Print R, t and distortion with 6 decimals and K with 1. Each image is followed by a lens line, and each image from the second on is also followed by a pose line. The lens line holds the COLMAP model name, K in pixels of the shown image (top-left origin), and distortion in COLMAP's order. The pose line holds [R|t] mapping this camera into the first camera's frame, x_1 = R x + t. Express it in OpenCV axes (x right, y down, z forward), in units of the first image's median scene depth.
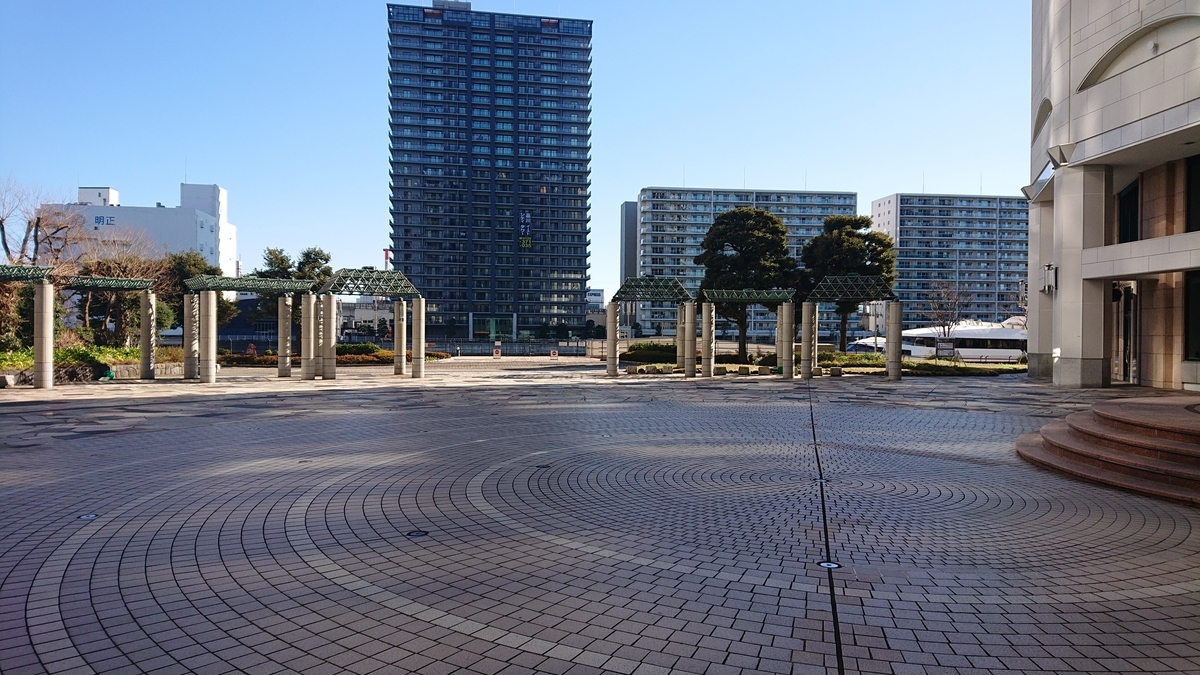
lens RADIAL K [[779.8, 0, 600.0], [0, 779.8, 337.5], [0, 0, 1]] dist [0.154523, -0.201511]
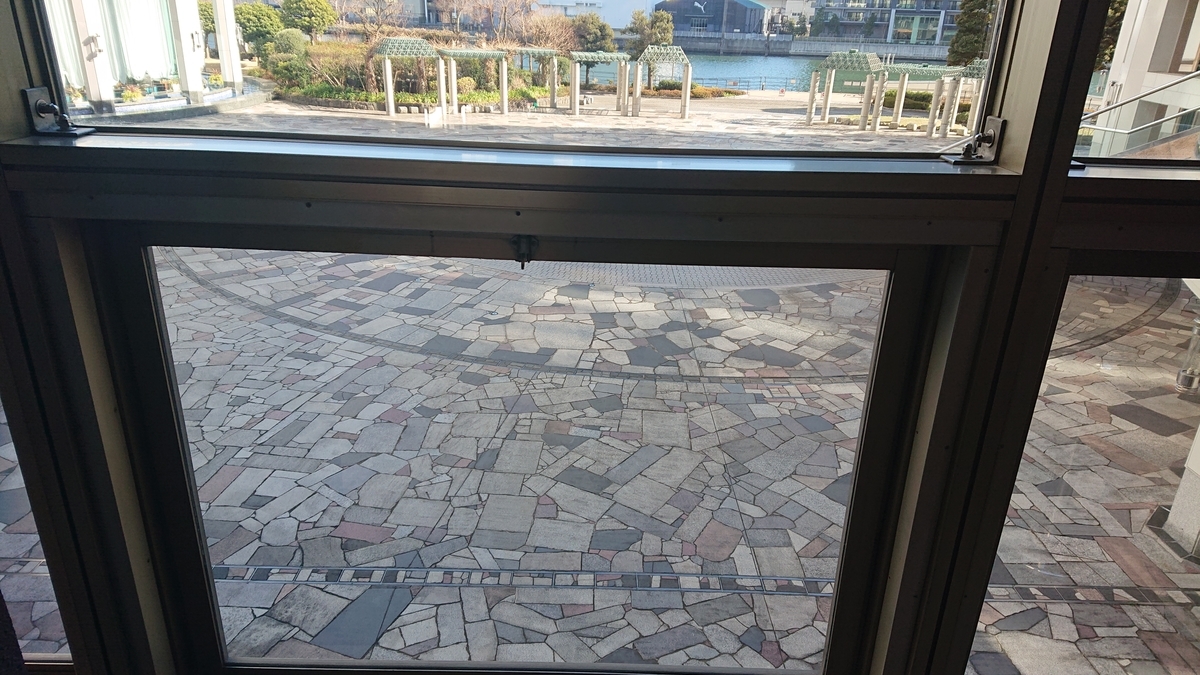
lens RADIAL K [[779.8, 0, 600.0], [0, 779.8, 337.5], [0, 0, 1]] dist [0.154523, -0.201511]
pose [[0.854216, 0.217426, -0.472272, 0.538738], [-0.026068, 0.925127, 0.378762, -0.156219], [0.519265, -0.311233, 0.795926, -0.609817]]
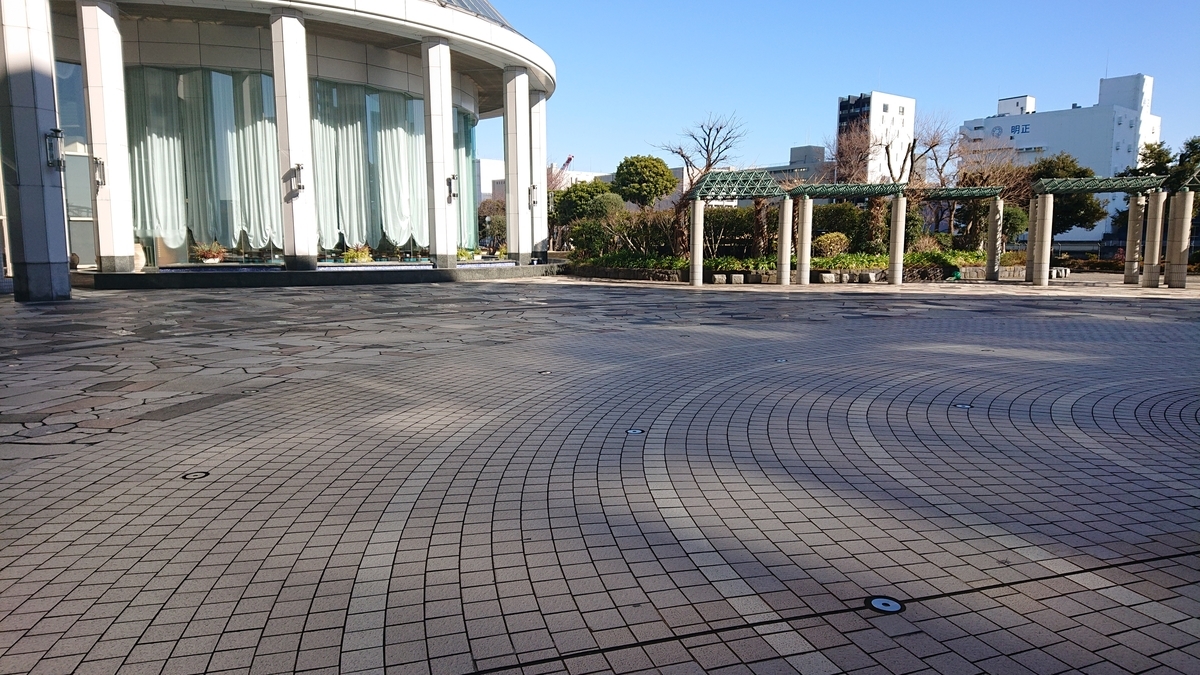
lens RADIAL K [[779.8, 0, 600.0], [0, 779.8, 337.5], [0, 0, 1]] dist [0.154523, -0.201511]
pose [[0.508683, 0.096291, -0.855552, 0.096642], [0.003541, 0.993484, 0.113920, 0.003472], [0.860947, -0.060978, 0.505027, -0.003255]]
